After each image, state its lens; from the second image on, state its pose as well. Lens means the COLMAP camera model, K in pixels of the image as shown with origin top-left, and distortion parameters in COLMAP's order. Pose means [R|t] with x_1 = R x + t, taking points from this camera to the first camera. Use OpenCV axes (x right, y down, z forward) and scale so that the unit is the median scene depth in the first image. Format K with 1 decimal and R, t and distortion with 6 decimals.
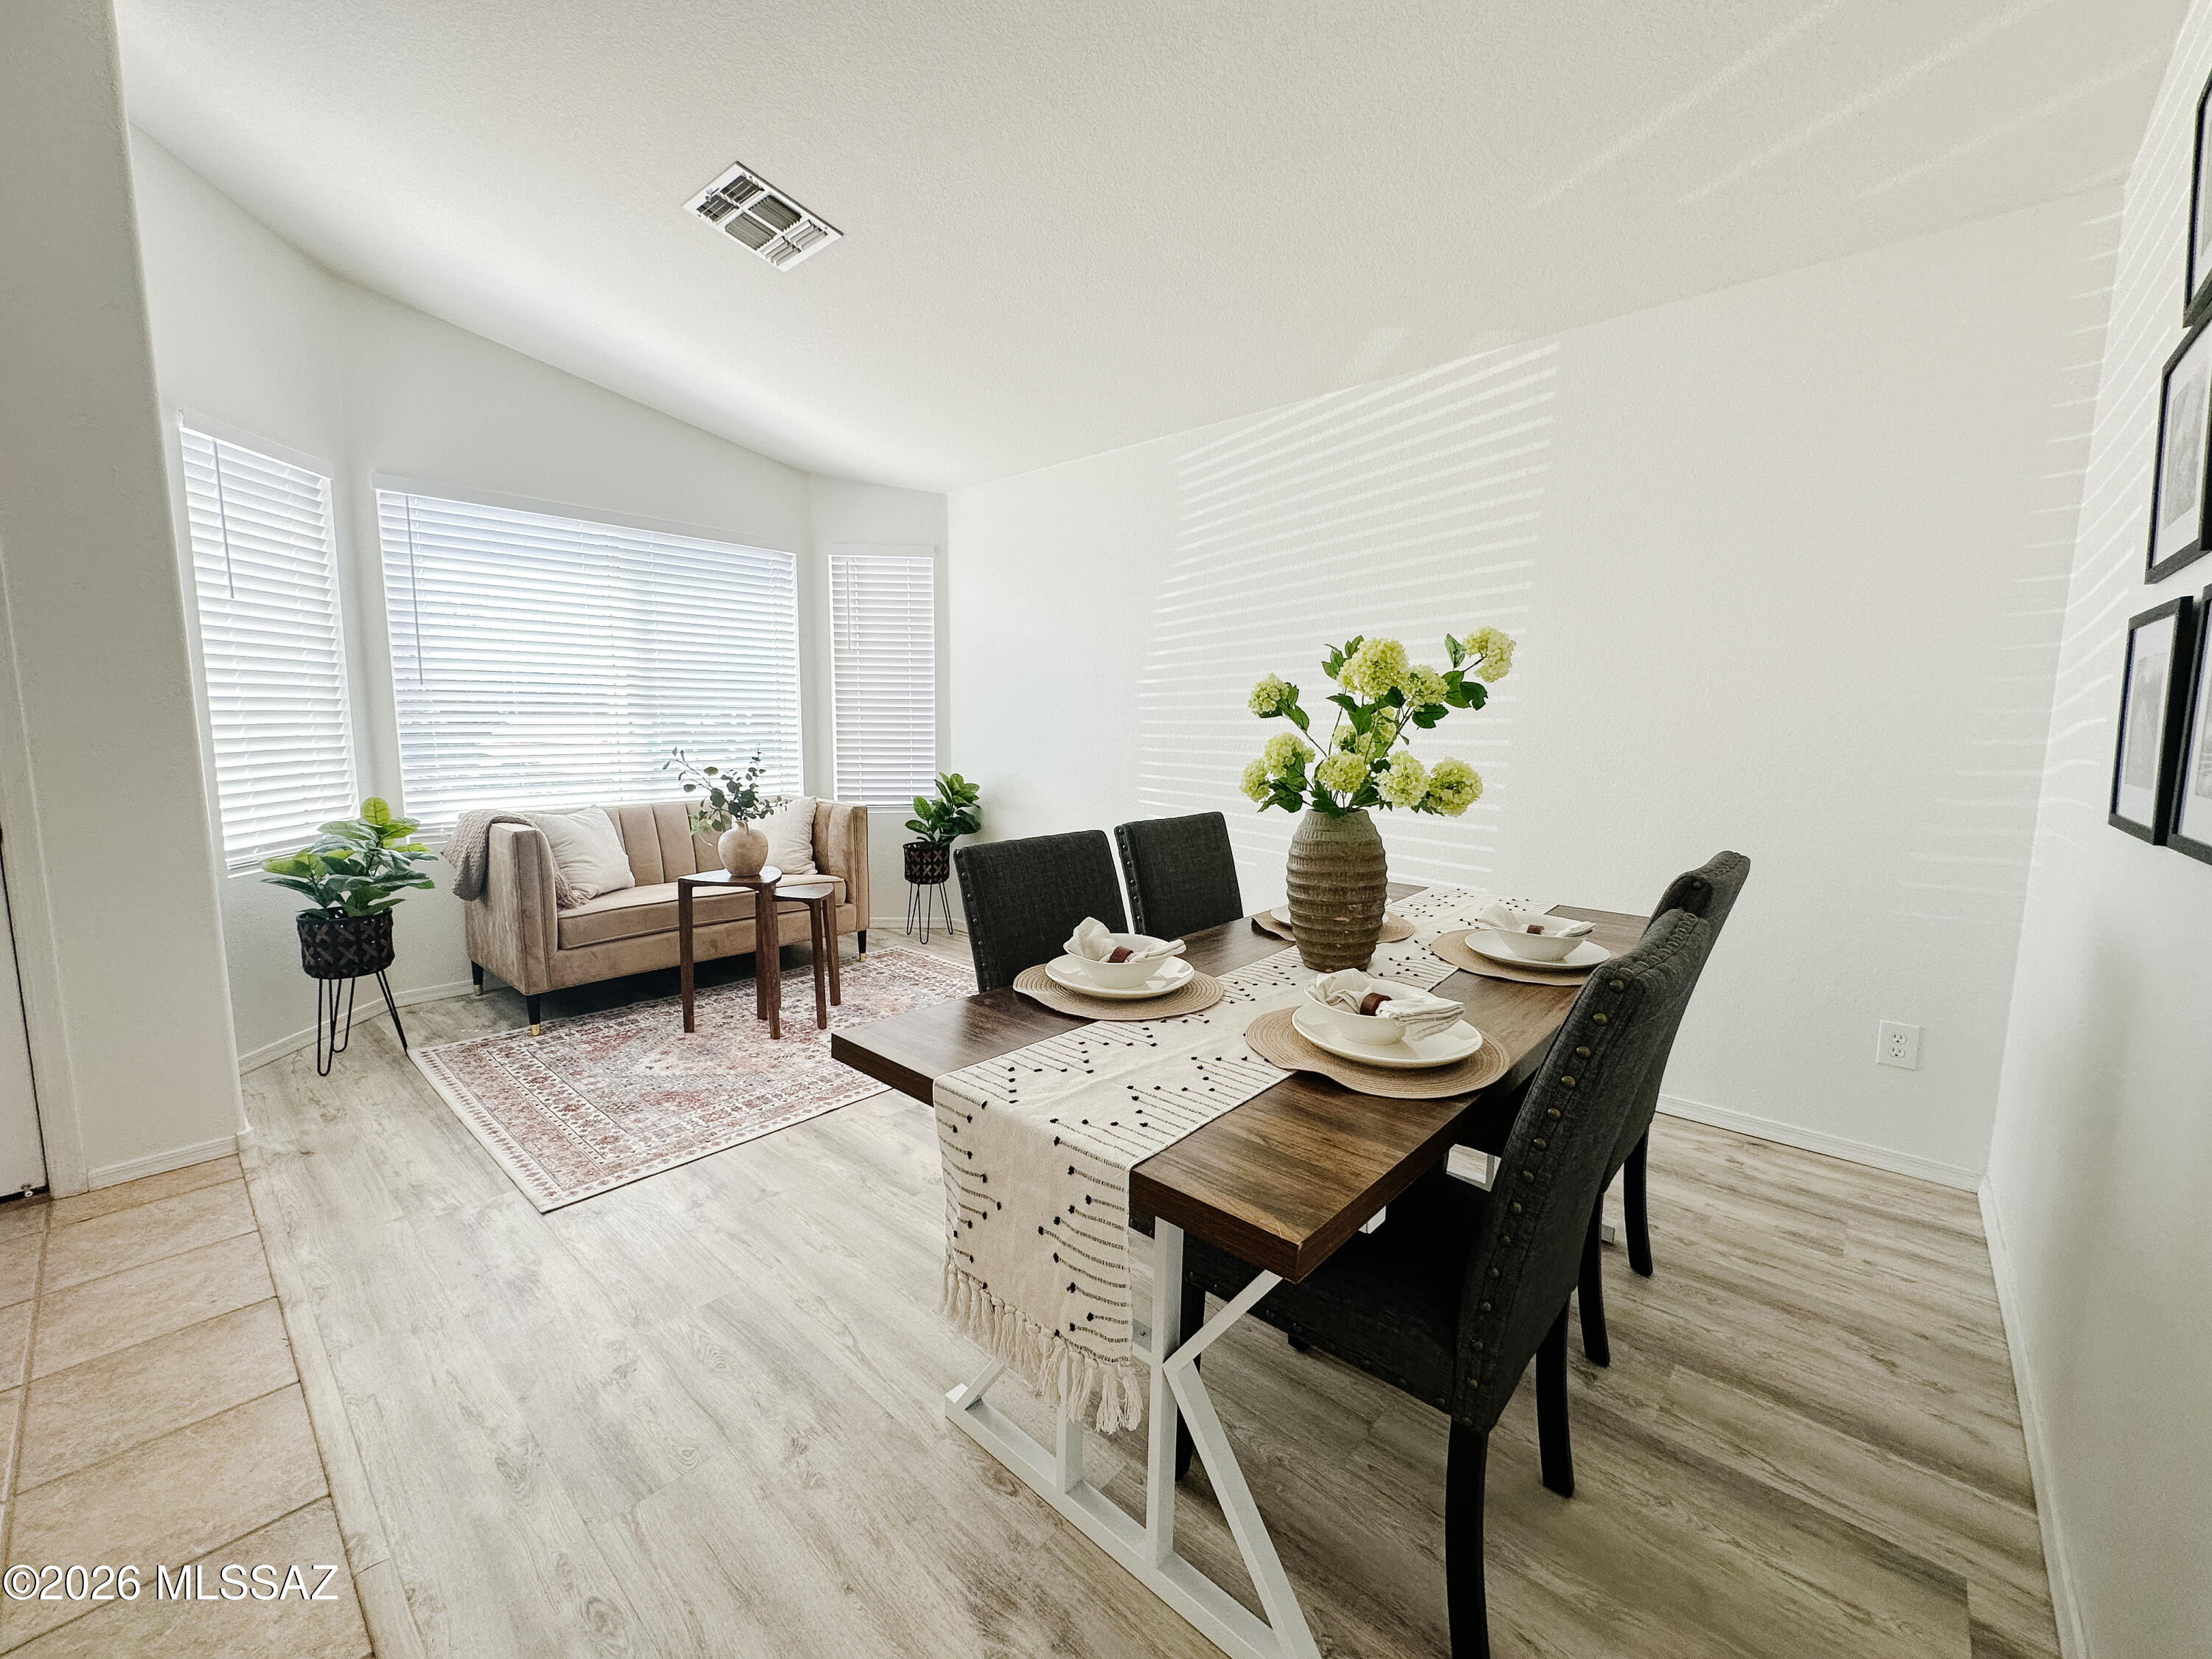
lens RADIAL K [[871.1, 0, 1113.6], [0, 871.1, 827.0], [0, 0, 1]] dist [0.001078, 0.000117]
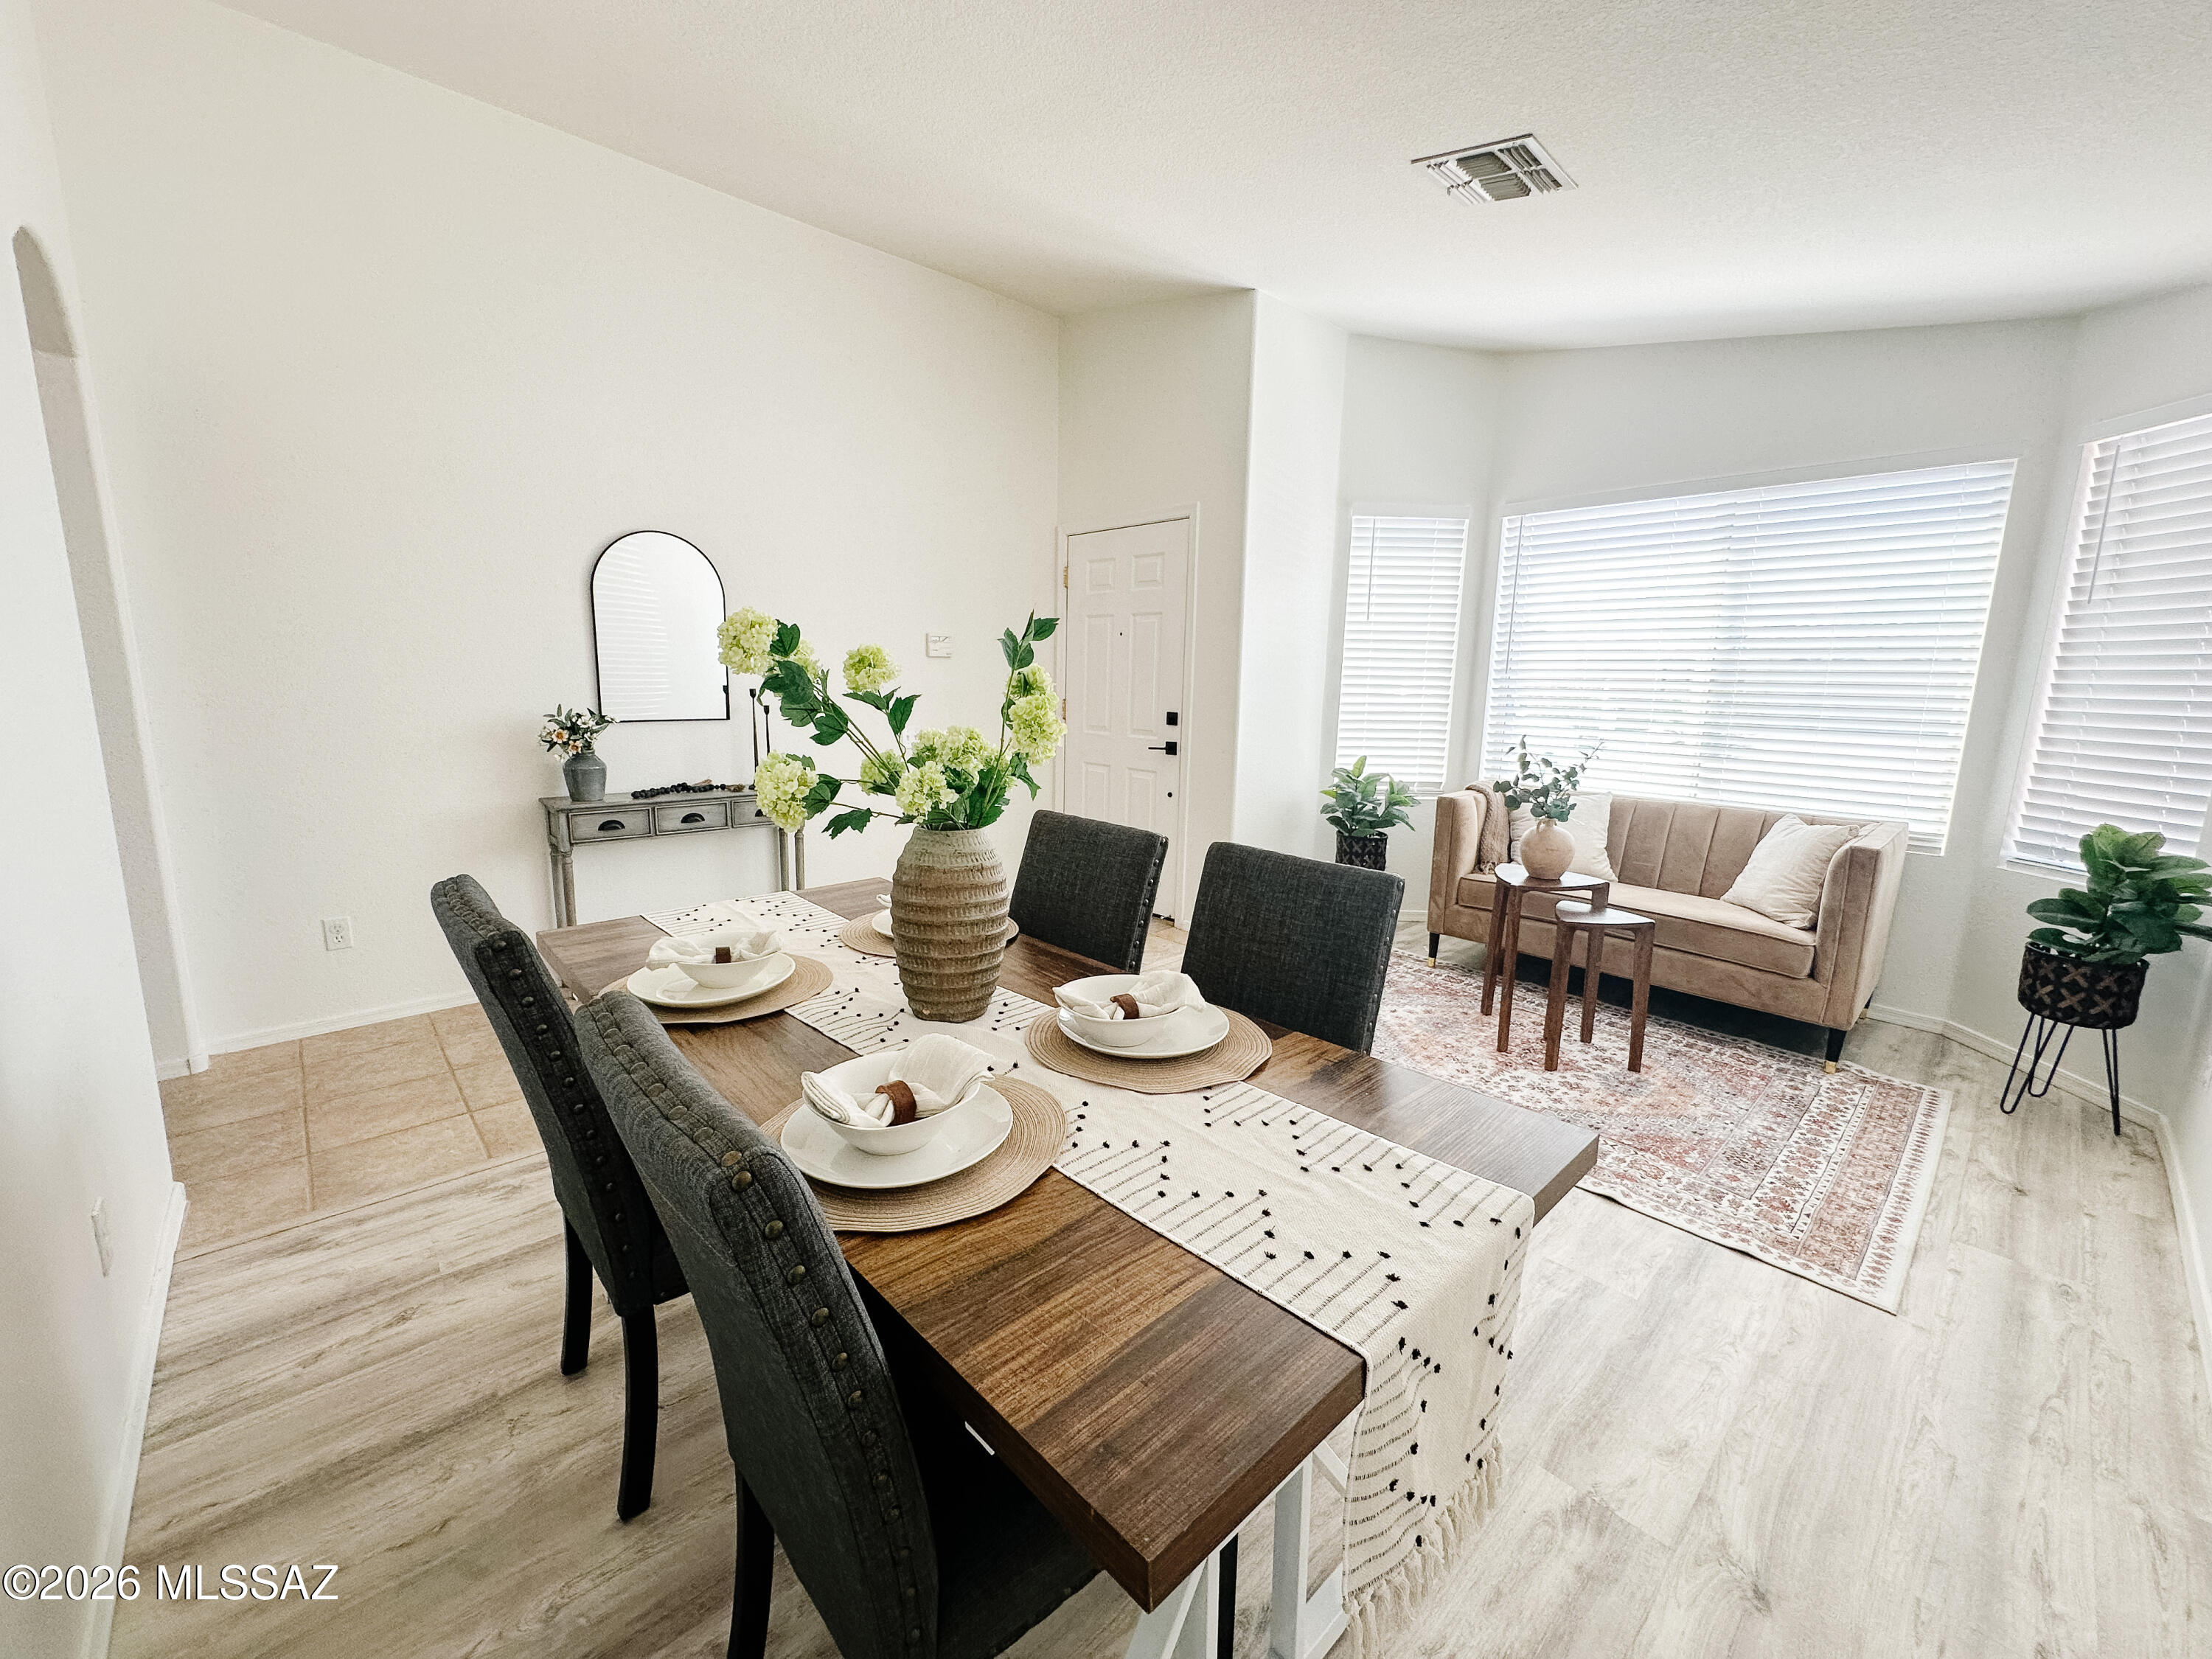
lens RADIAL K [[871.1, 0, 1113.6], [0, 871.1, 827.0], [0, 0, 1]] dist [0.001078, 0.000117]
pose [[-0.101190, 0.145662, -0.984146, 0.408641], [-0.161747, 0.973653, 0.160740, -0.052856], [0.981630, 0.175448, -0.074964, 0.492851]]
